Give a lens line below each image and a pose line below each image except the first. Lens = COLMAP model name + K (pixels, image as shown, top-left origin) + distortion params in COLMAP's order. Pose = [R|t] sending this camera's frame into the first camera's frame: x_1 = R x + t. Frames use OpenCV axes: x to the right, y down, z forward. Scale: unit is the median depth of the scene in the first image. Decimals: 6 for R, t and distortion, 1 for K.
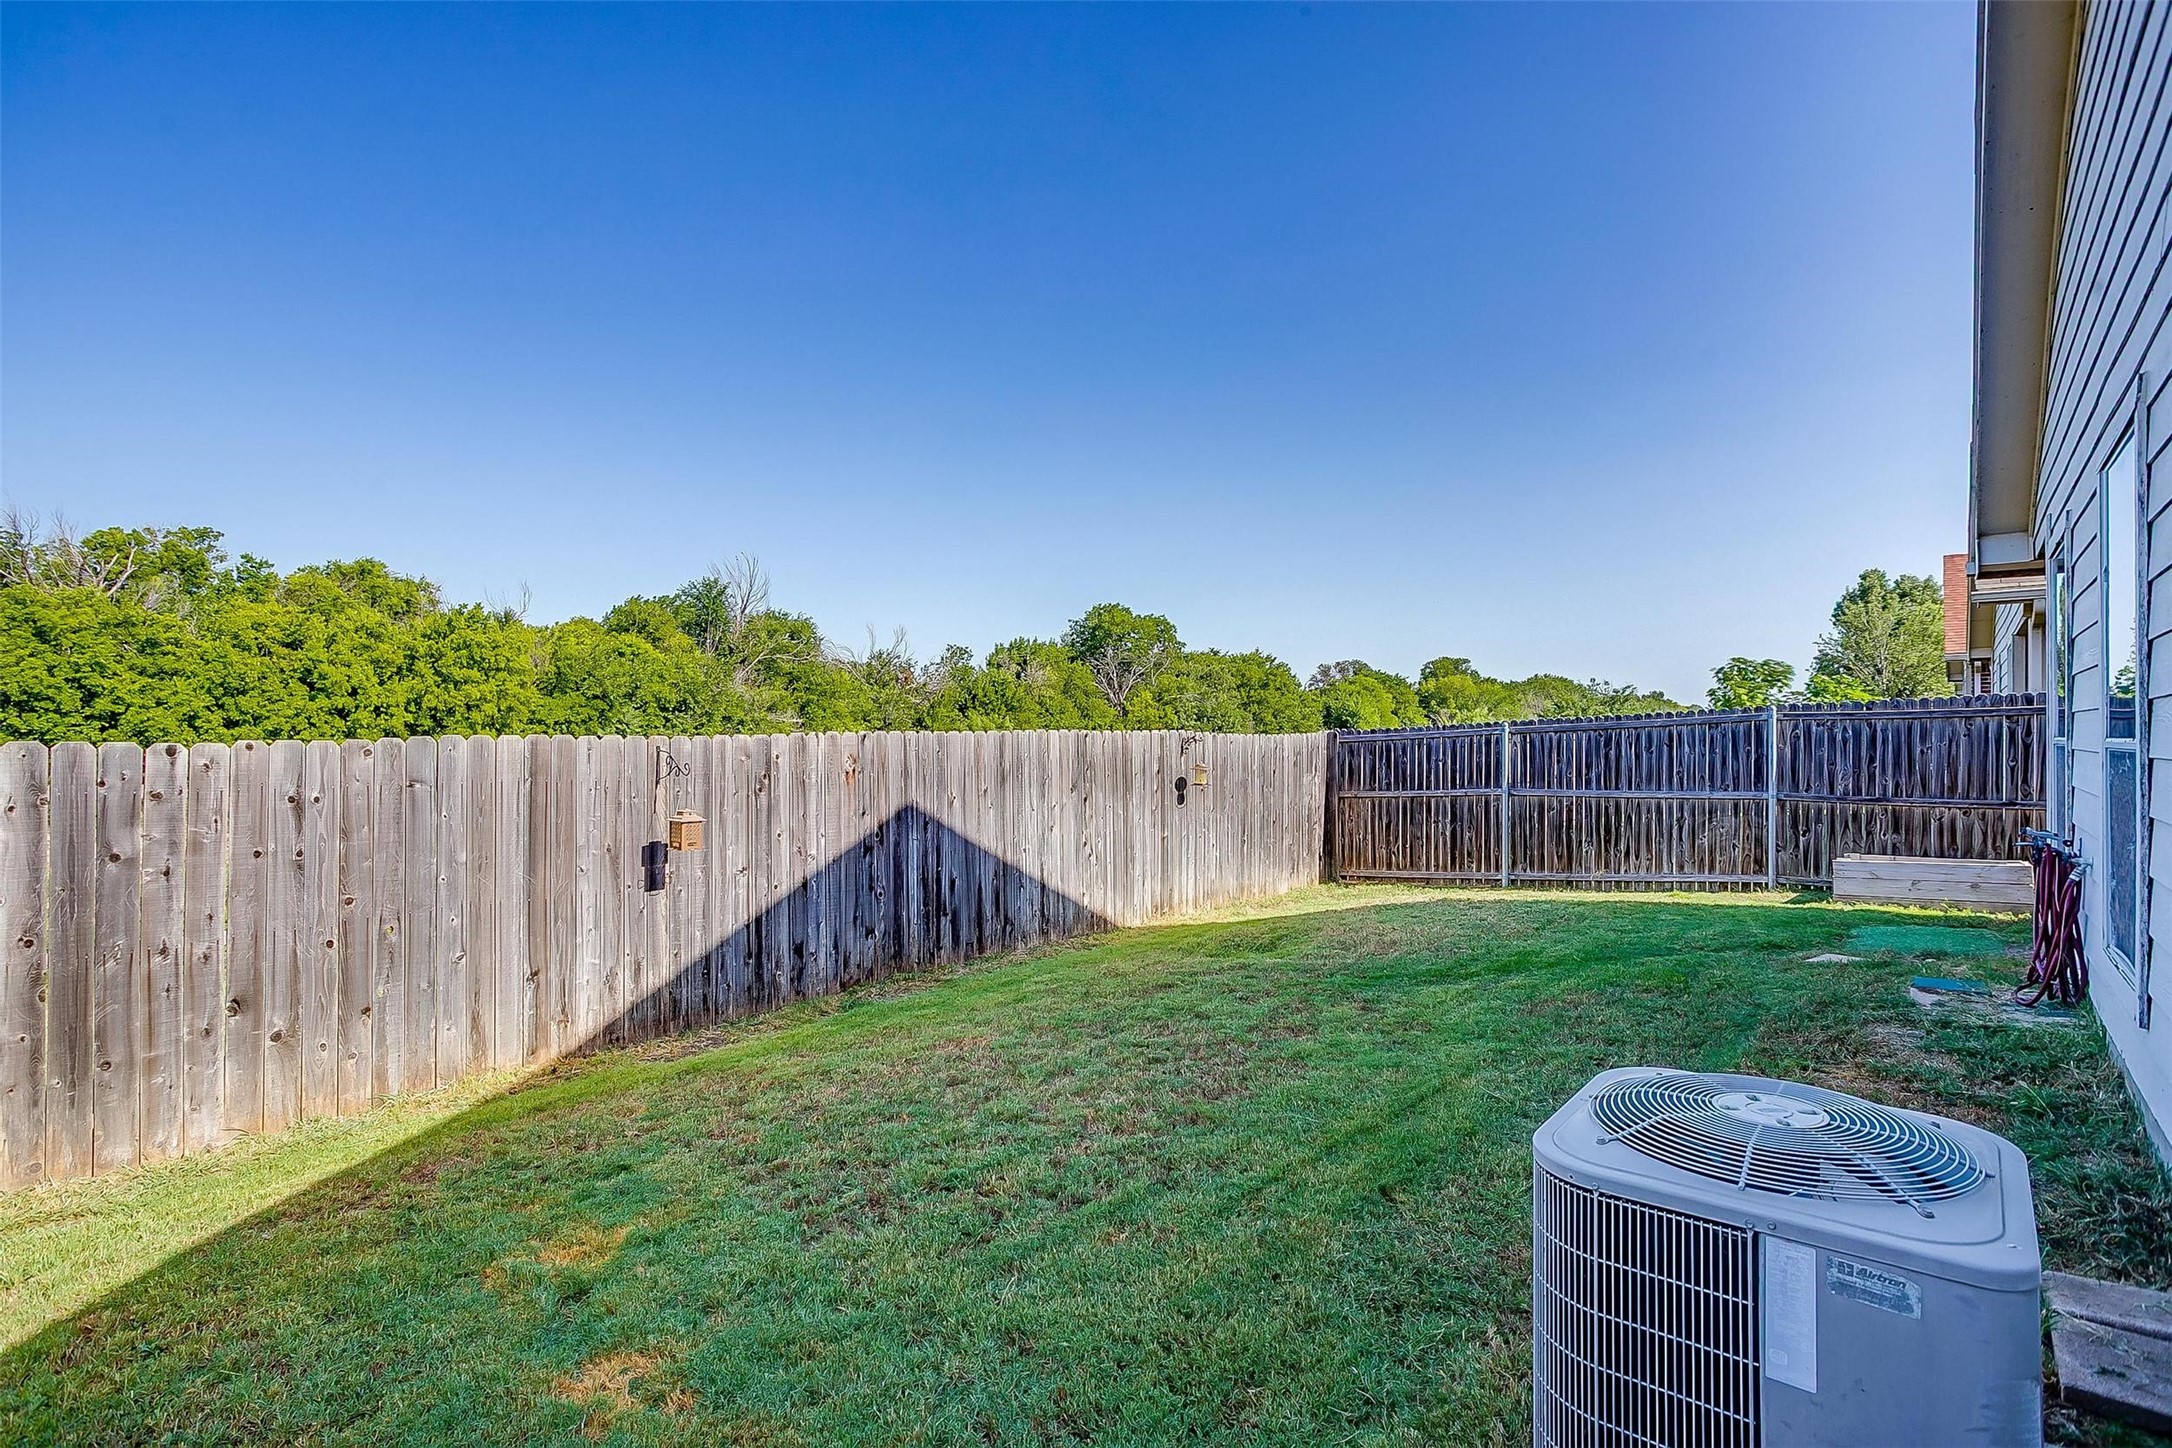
lens RADIAL K [[1056.8, 0, 1091.6], [0, 1056.8, 720.4], [0, 0, 1]] dist [-0.041761, 0.018455]
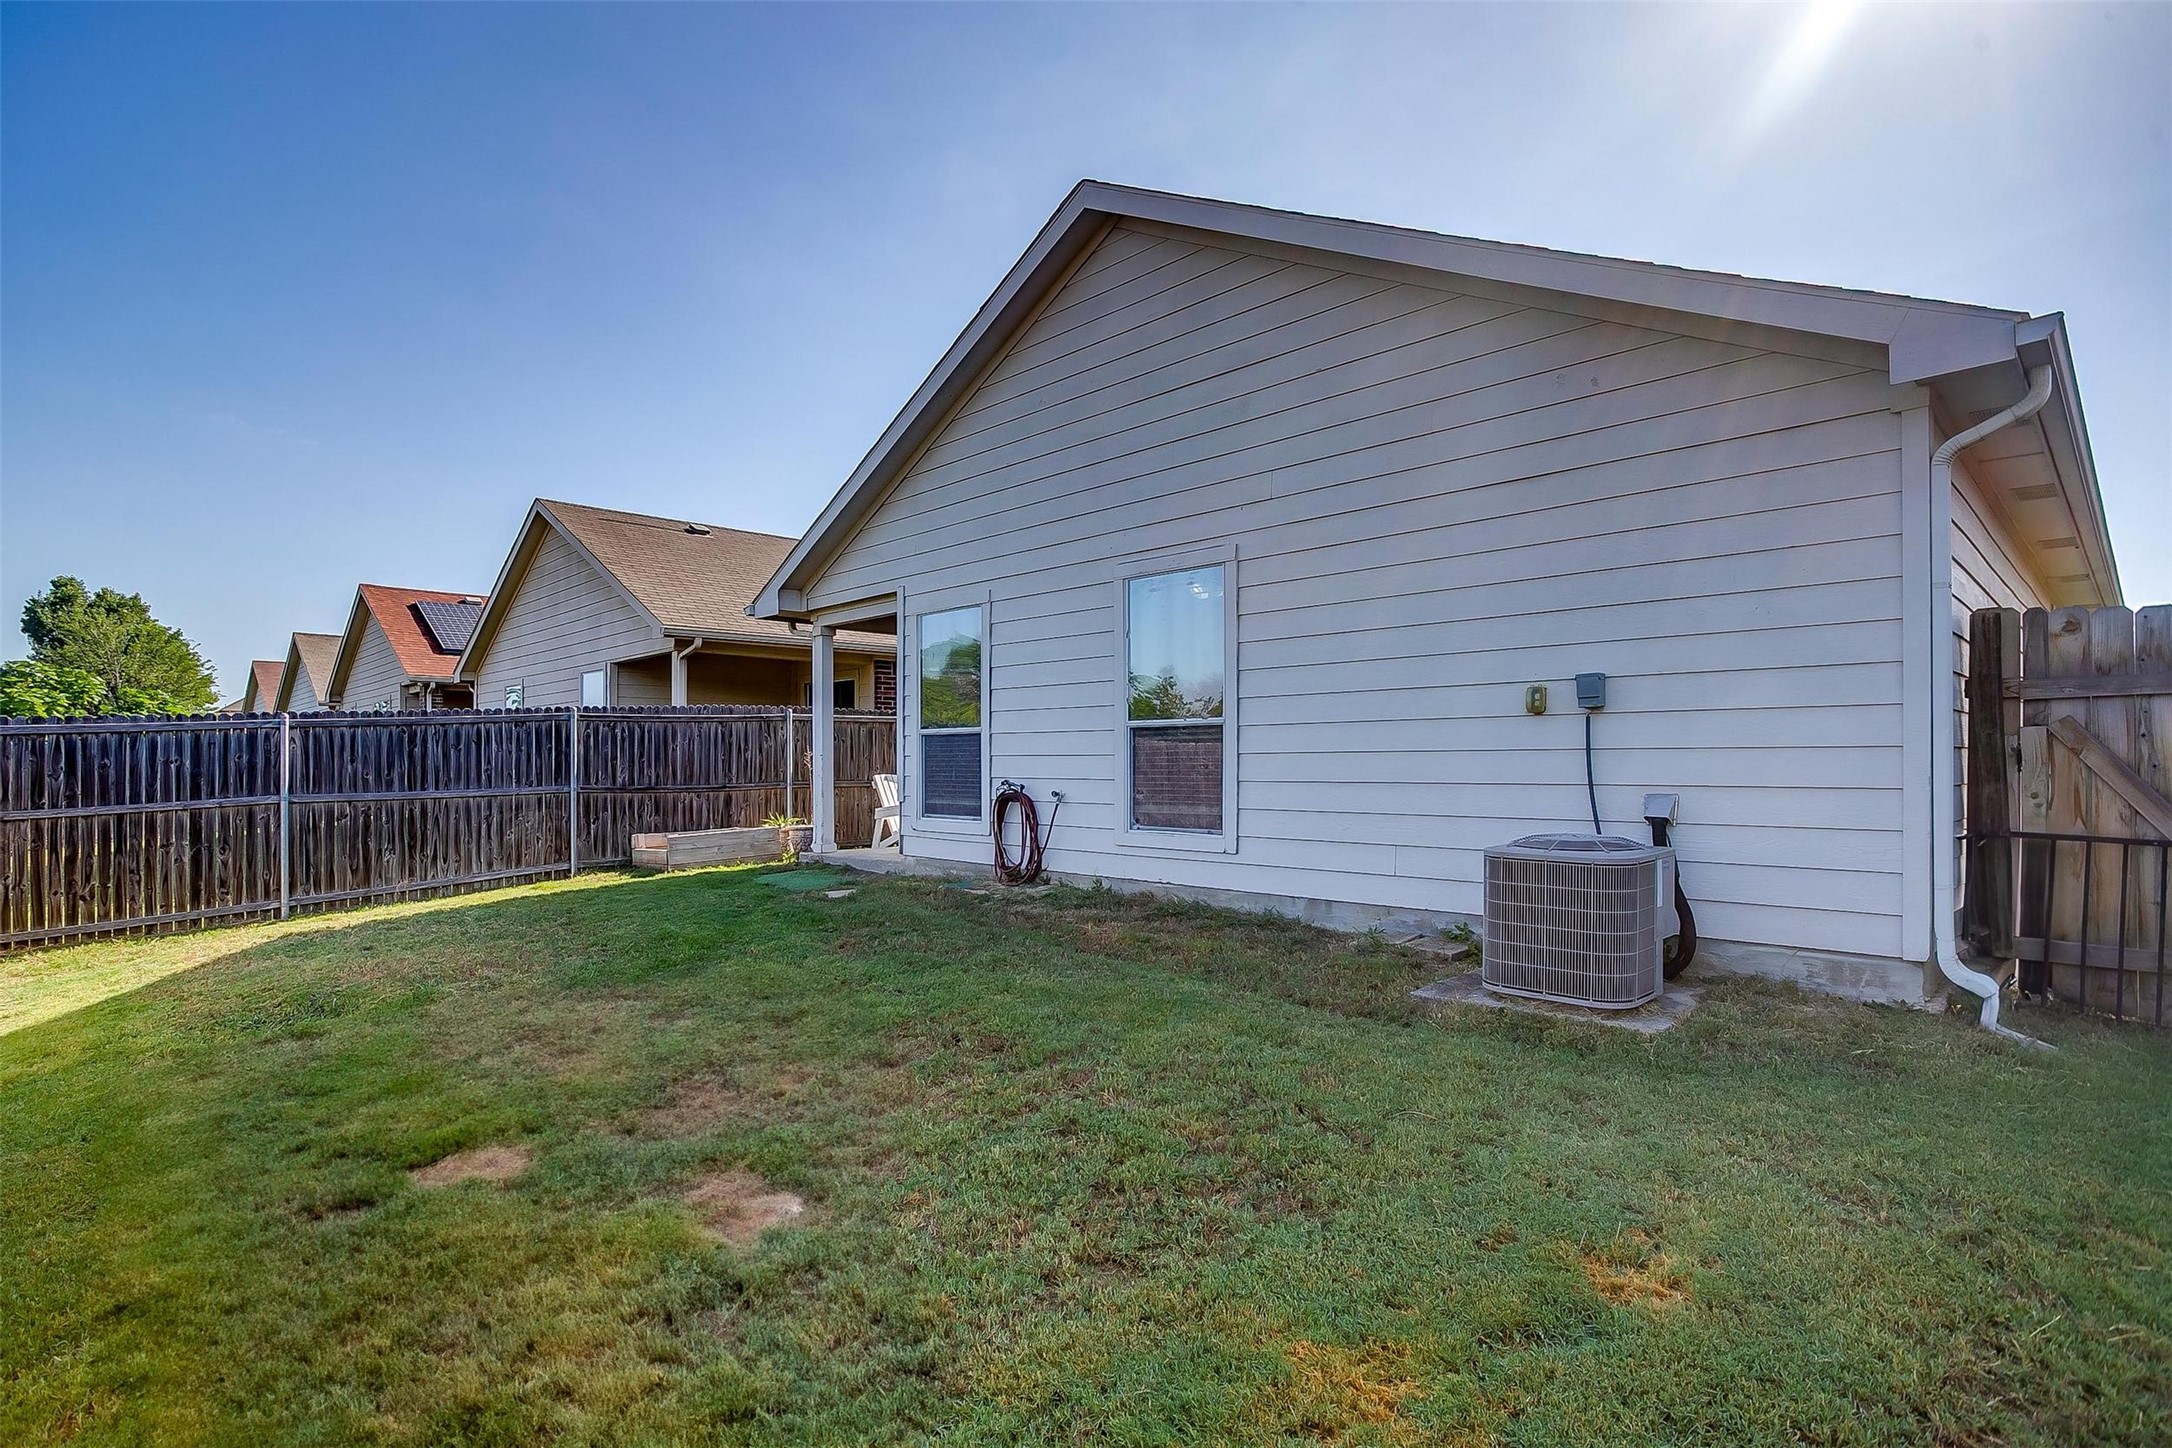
lens RADIAL K [[1056.8, 0, 1082.1], [0, 1056.8, 742.1], [0, 0, 1]] dist [-0.041761, 0.018455]
pose [[0.110675, 0.017347, 0.993705, -0.351411], [-0.010173, 0.999815, -0.016320, 0.032498], [-0.993805, -0.008302, 0.110831, 0.315332]]
